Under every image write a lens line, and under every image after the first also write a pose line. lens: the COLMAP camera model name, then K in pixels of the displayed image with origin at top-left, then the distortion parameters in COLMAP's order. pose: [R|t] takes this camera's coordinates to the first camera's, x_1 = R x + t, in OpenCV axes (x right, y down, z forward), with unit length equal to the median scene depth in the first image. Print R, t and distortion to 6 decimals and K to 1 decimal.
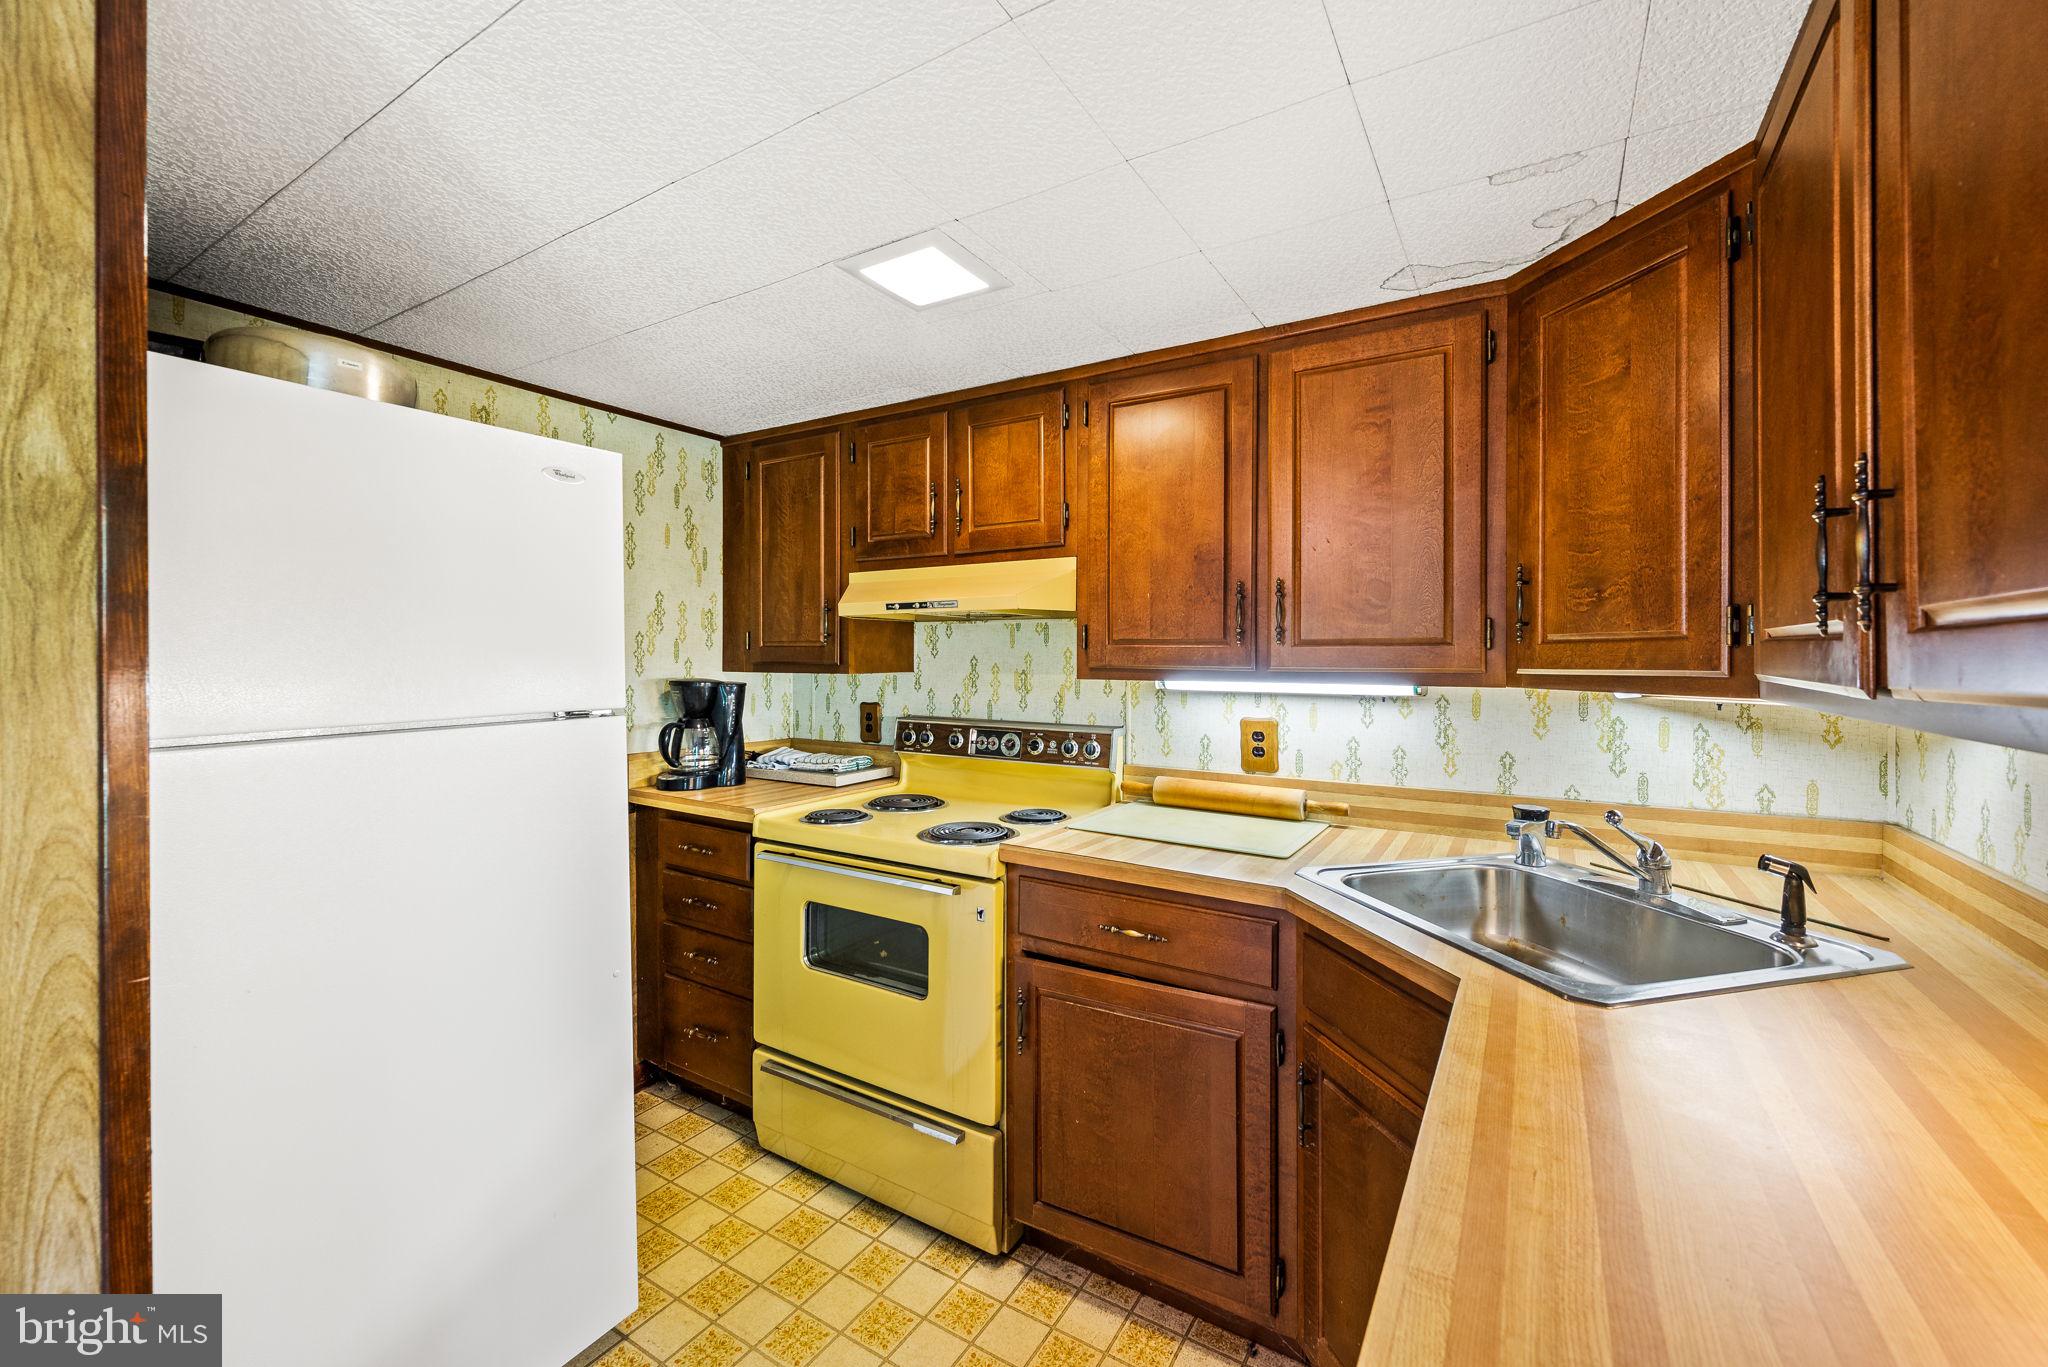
lens RADIAL K [[836.3, 0, 1011.4], [0, 836.3, 669.9], [0, 0, 1]] dist [0.002074, -0.000111]
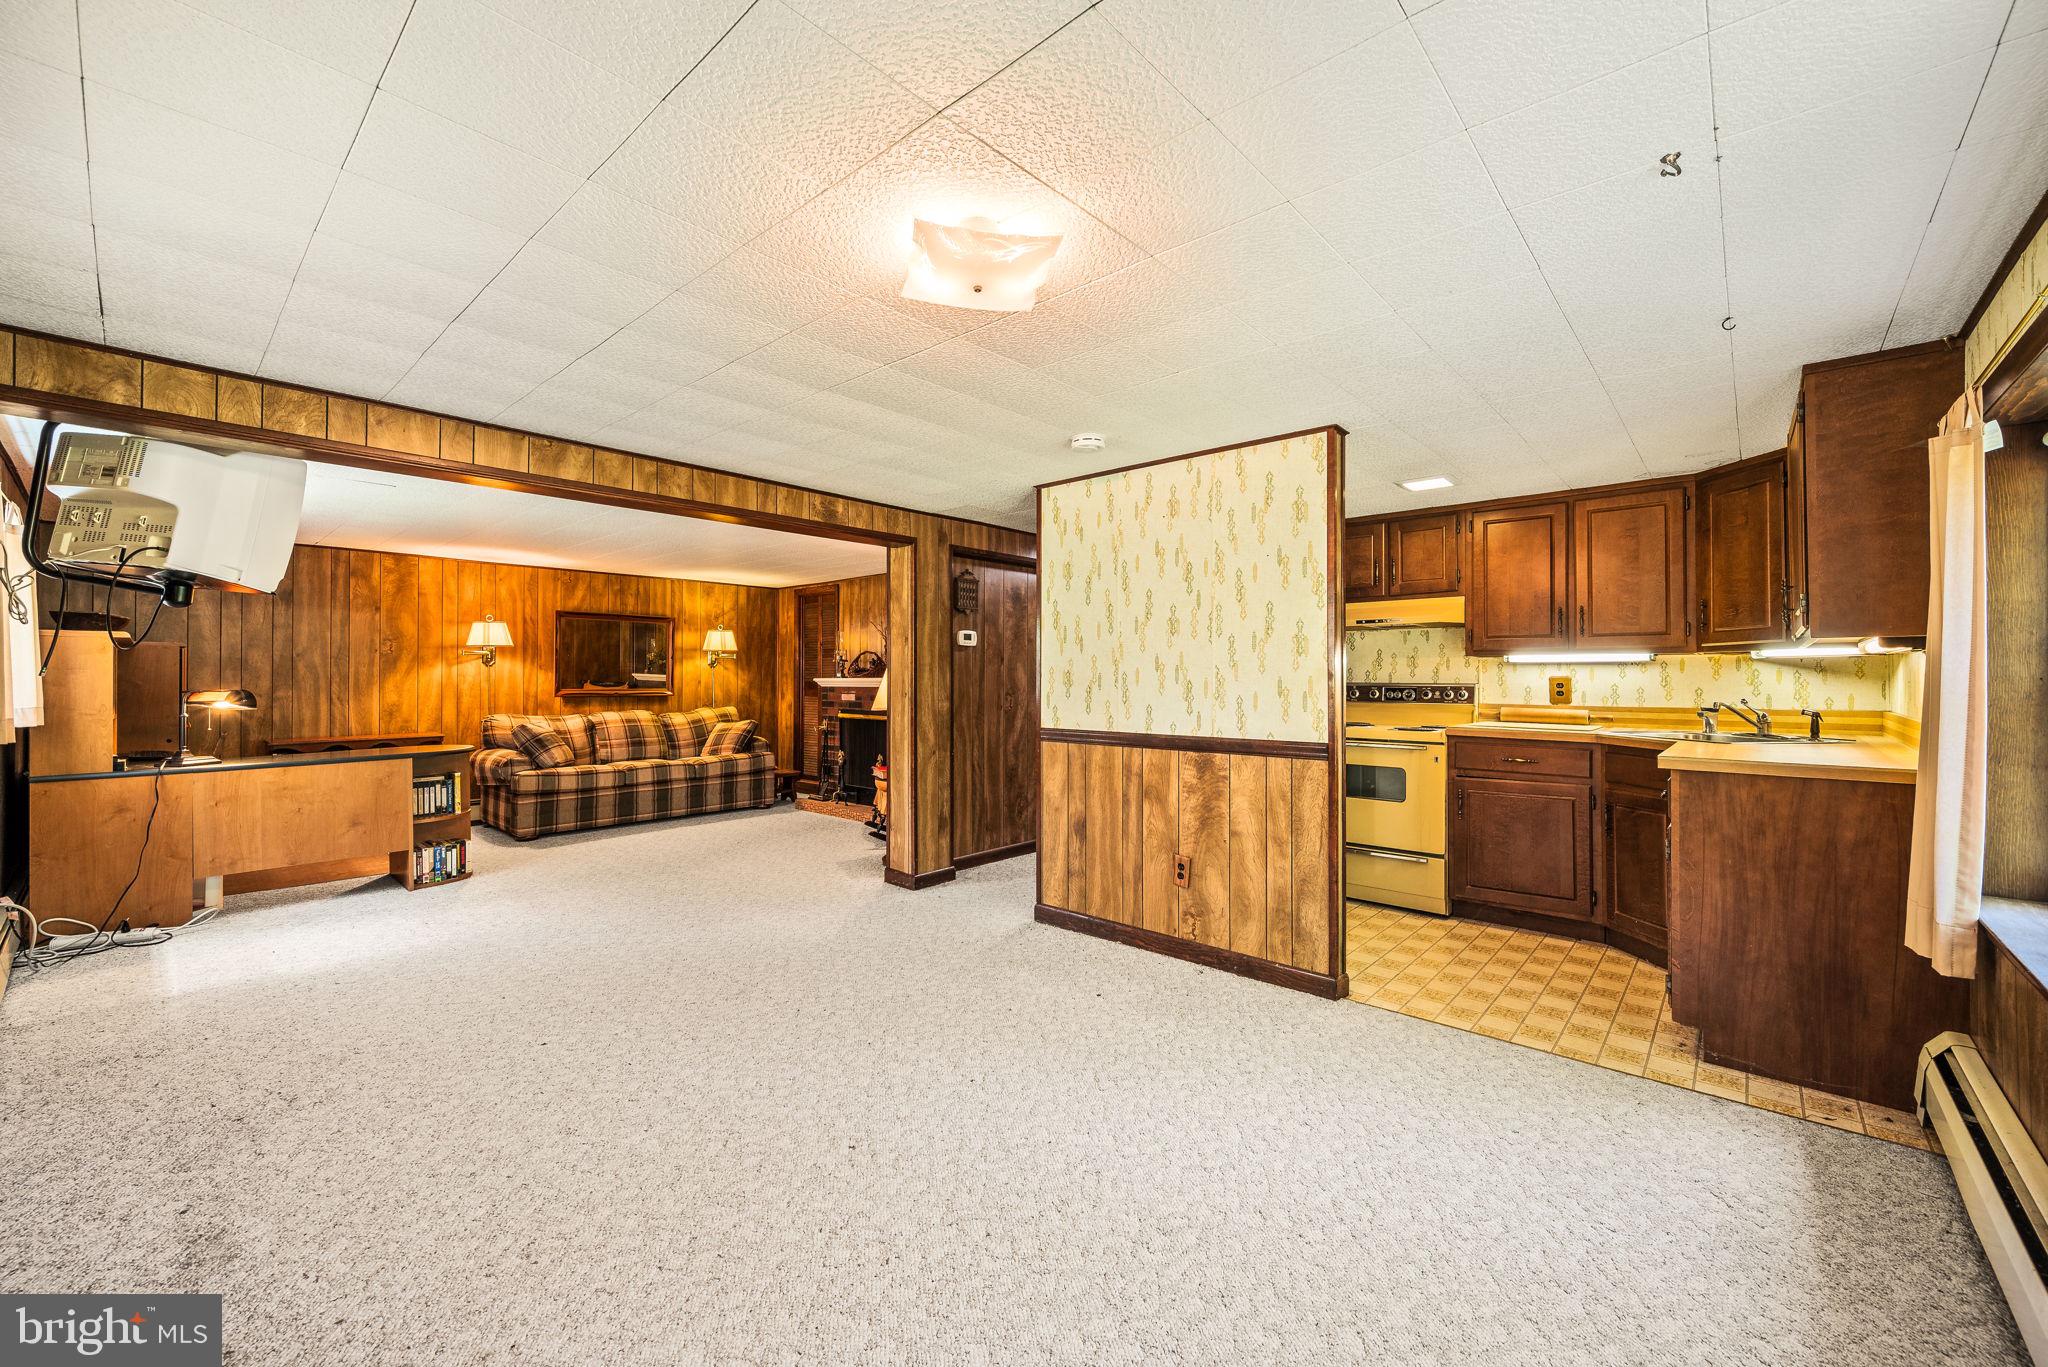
lens RADIAL K [[836.3, 0, 1038.6], [0, 836.3, 680.9], [0, 0, 1]] dist [0.002074, -0.000111]
pose [[0.989049, -0.003209, -0.147550, -0.754050], [0.001208, 0.999906, -0.013647, 0.113671], [0.147580, 0.013320, 0.988960, -1.355637]]
